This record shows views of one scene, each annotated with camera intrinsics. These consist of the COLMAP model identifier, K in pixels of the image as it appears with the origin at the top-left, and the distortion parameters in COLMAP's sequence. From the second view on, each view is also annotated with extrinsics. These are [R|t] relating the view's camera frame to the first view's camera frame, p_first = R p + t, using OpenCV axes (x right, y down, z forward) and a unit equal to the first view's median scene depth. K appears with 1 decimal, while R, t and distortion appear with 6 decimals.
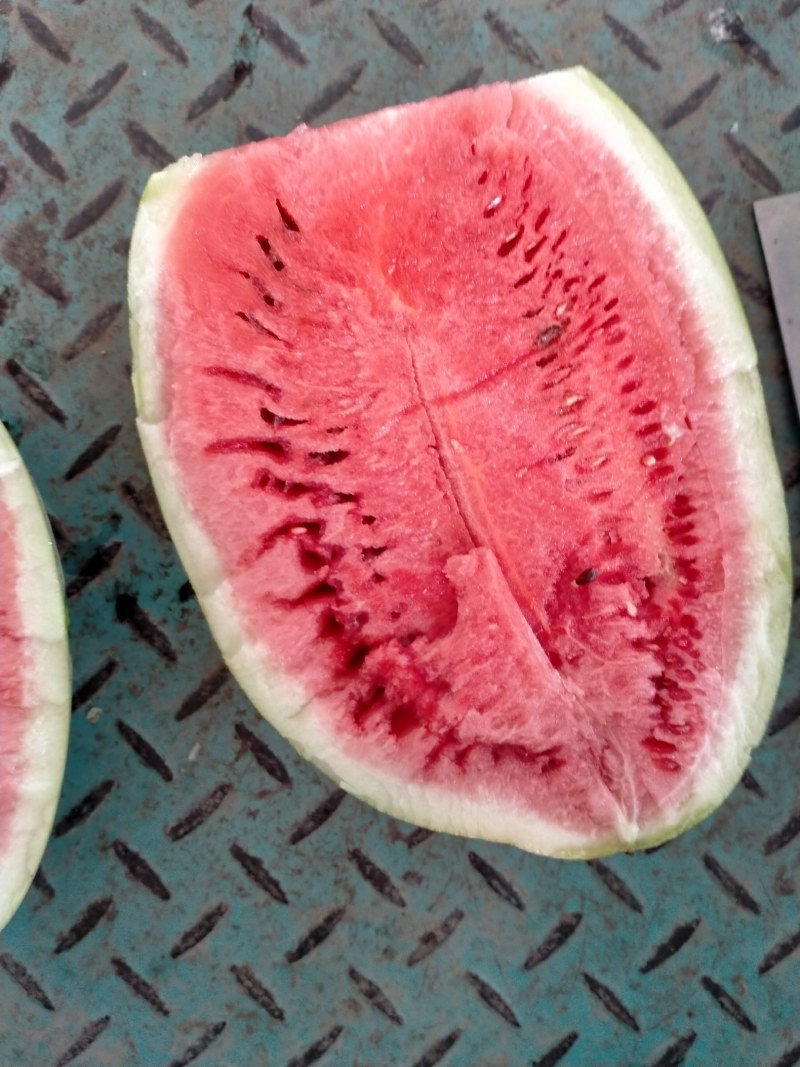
lens RADIAL K [[910.7, 0, 400.0], [0, 910.7, 533.5], [0, 0, 1]] dist [-0.001325, -0.068132]
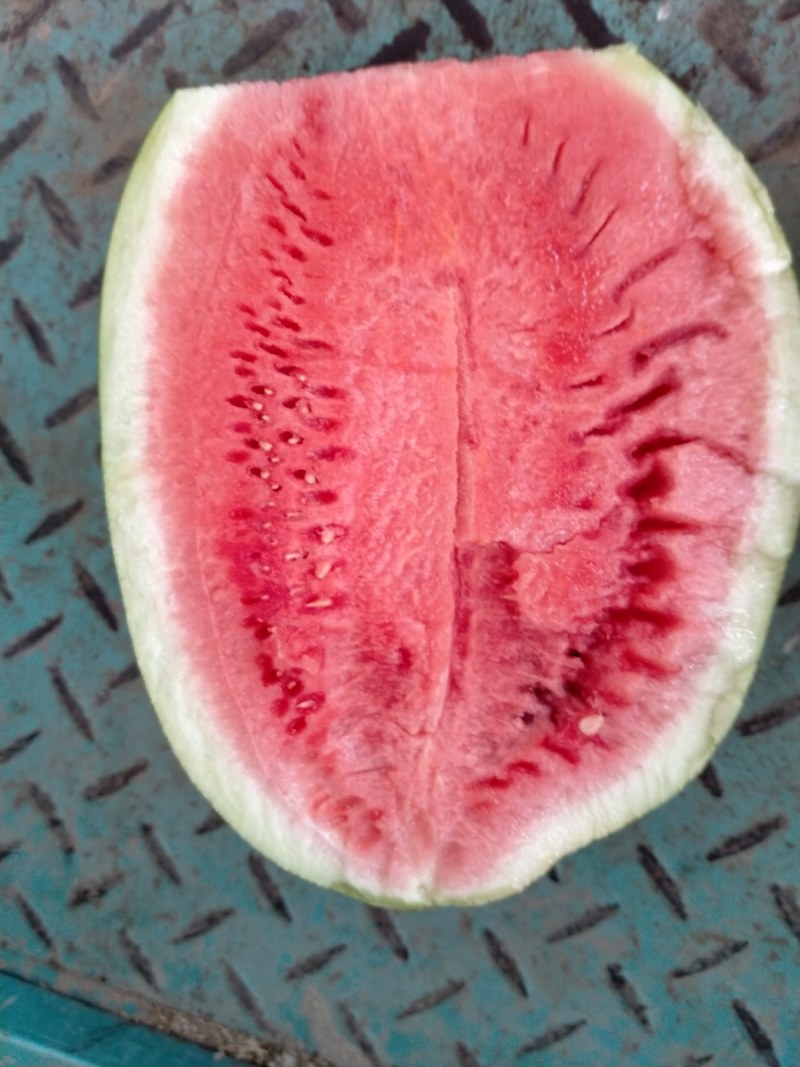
lens RADIAL K [[910.7, 0, 400.0], [0, 910.7, 533.5], [0, 0, 1]] dist [-0.001325, -0.068132]
pose [[0.967534, 0.209203, -0.141816, -0.487923], [-0.195196, 0.974962, 0.106520, 0.118008], [0.160550, -0.075380, 0.984145, 0.093449]]
